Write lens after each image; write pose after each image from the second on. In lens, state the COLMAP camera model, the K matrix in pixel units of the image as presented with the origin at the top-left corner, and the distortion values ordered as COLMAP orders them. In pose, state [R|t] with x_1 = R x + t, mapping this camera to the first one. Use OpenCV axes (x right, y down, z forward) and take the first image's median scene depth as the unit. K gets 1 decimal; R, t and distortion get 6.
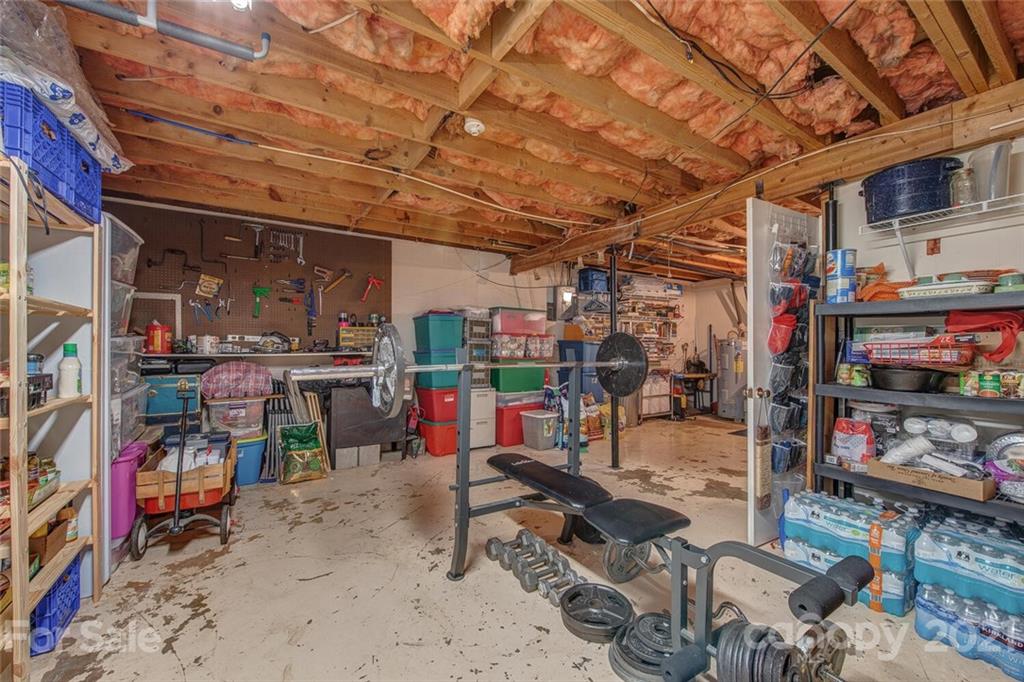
lens RADIAL K [[406.0, 0, 515.2], [0, 406.0, 342.8], [0, 0, 1]] dist [-0.001147, -0.000480]
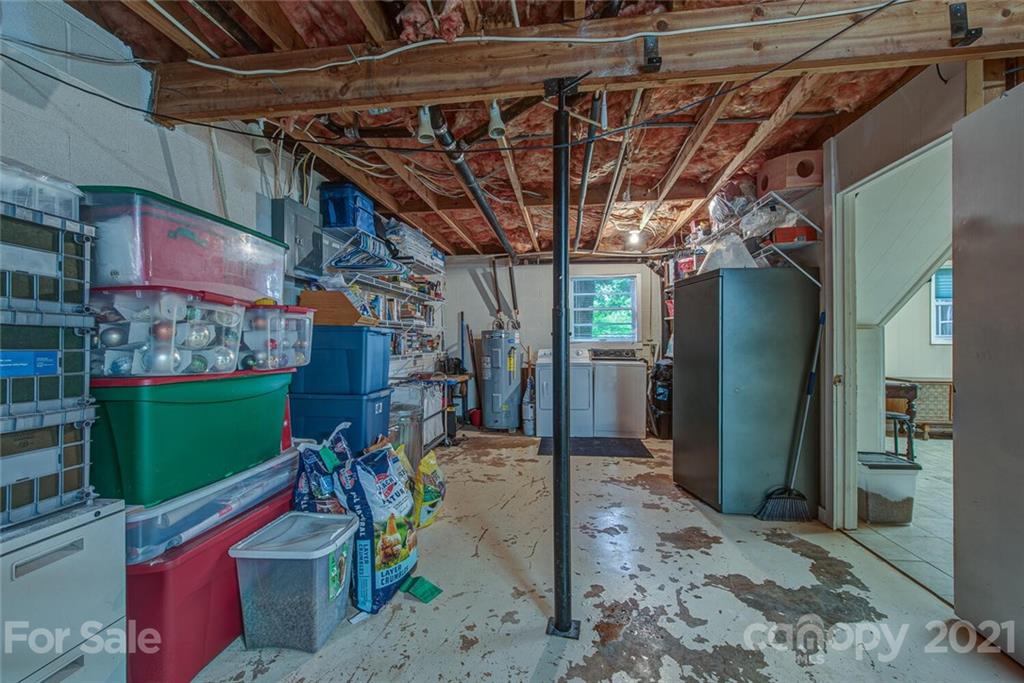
lens RADIAL K [[406.0, 0, 515.2], [0, 406.0, 343.3], [0, 0, 1]] dist [-0.001147, -0.000480]
pose [[0.648142, -0.008450, 0.761473, -0.080681], [-0.001913, 0.999917, 0.012725, 0.009296], [-0.761517, -0.009704, 0.648072, 0.633196]]
